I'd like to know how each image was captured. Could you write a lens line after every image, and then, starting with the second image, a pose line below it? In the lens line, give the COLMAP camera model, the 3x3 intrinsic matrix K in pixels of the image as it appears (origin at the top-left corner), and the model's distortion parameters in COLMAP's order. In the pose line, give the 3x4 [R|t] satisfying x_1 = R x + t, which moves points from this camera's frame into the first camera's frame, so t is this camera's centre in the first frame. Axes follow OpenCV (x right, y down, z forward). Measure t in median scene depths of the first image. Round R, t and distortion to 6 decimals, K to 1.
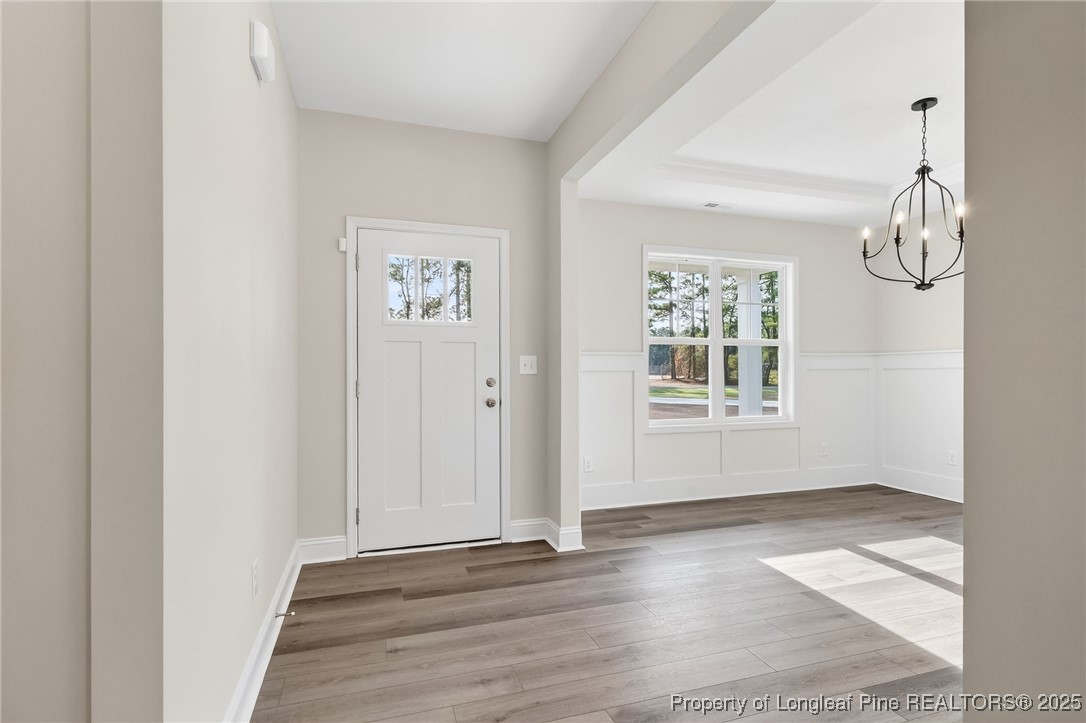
lens RADIAL K [[529.2, 0, 543.4], [0, 529.2, 368.1], [0, 0, 1]] dist [0.009675, -0.000864]
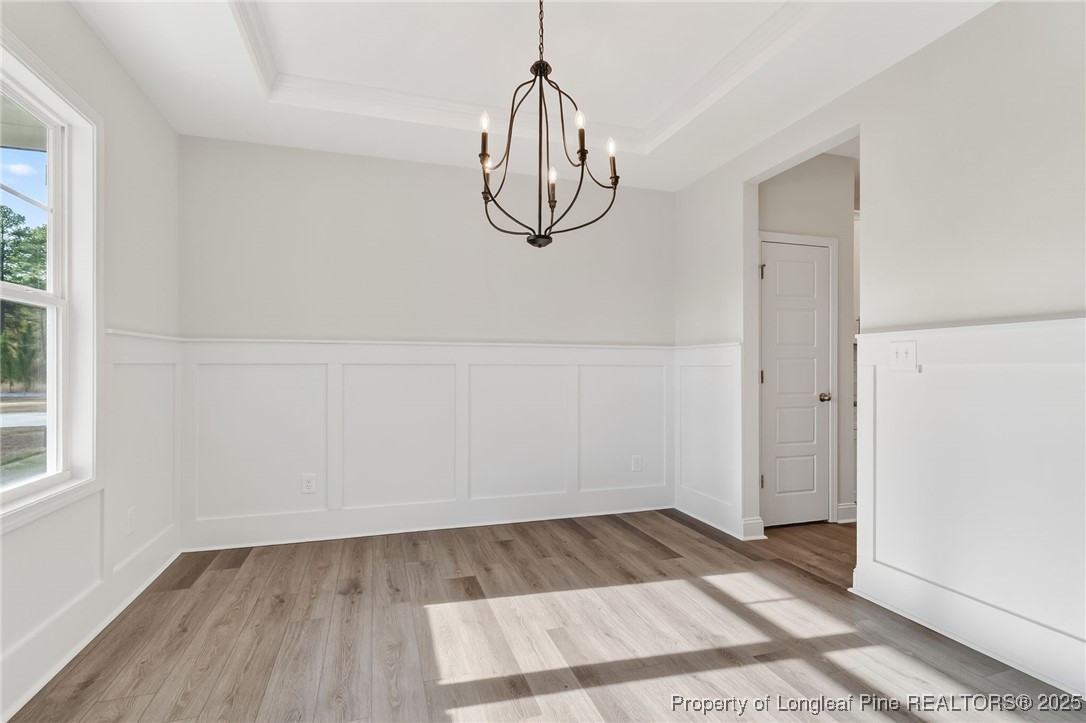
lens RADIAL K [[529.2, 0, 542.7], [0, 529.2, 366.7], [0, 0, 1]] dist [0.009675, -0.000864]
pose [[0.023848, 0.008517, 0.999679, 0.046330], [-0.008131, 0.999932, -0.008325, 0.010358], [-0.999683, -0.007930, 0.023916, 0.923594]]
